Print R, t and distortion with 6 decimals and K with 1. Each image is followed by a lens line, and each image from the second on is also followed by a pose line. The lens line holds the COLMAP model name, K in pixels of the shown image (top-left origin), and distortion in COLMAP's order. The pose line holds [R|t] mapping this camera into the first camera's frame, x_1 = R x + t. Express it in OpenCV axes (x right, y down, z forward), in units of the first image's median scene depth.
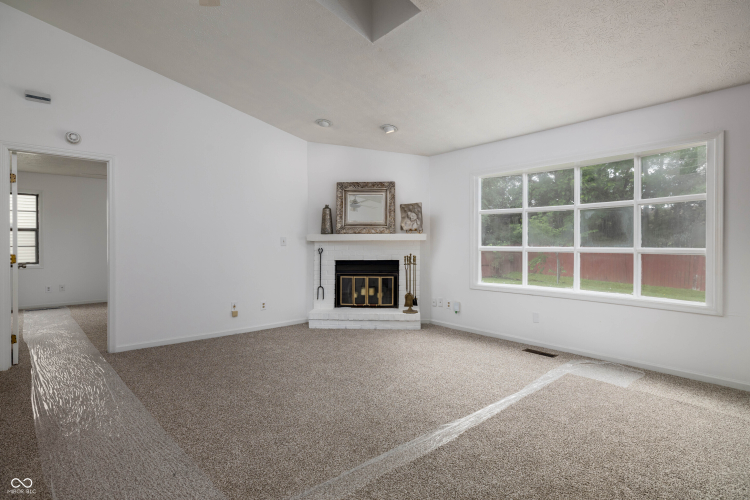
lens RADIAL K [[371.6, 0, 373.8], [0, 371.6, 245.4], [0, 0, 1]] dist [-0.001055, -0.000210]
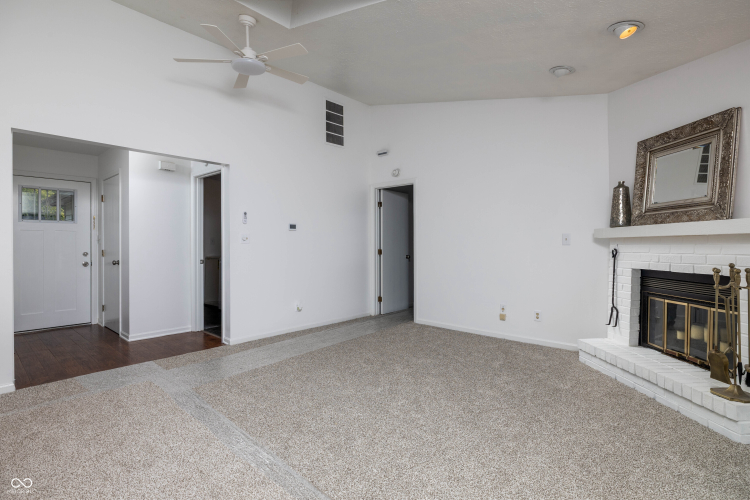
lens RADIAL K [[371.6, 0, 373.8], [0, 371.6, 245.4], [0, 0, 1]] dist [-0.001055, -0.000210]
pose [[0.120411, 0.003083, -0.992719, 0.687791], [-0.003692, 0.999990, 0.002658, 0.001741], [0.992717, 0.003345, 0.120421, 0.741995]]
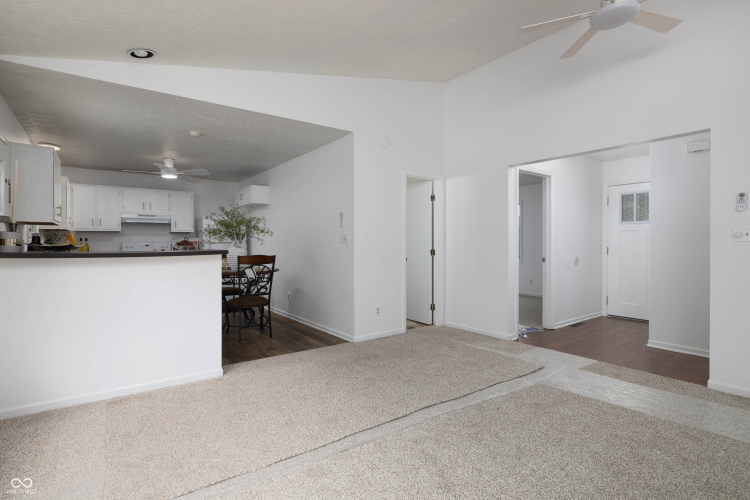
lens RADIAL K [[371.6, 0, 373.8], [0, 371.6, 245.4], [0, 0, 1]] dist [-0.001055, -0.000210]
pose [[-0.996303, -0.001144, 0.085906, 0.060876], [-0.000397, 0.999962, 0.008720, 0.001308], [-0.085912, 0.008653, -0.996265, 1.282895]]
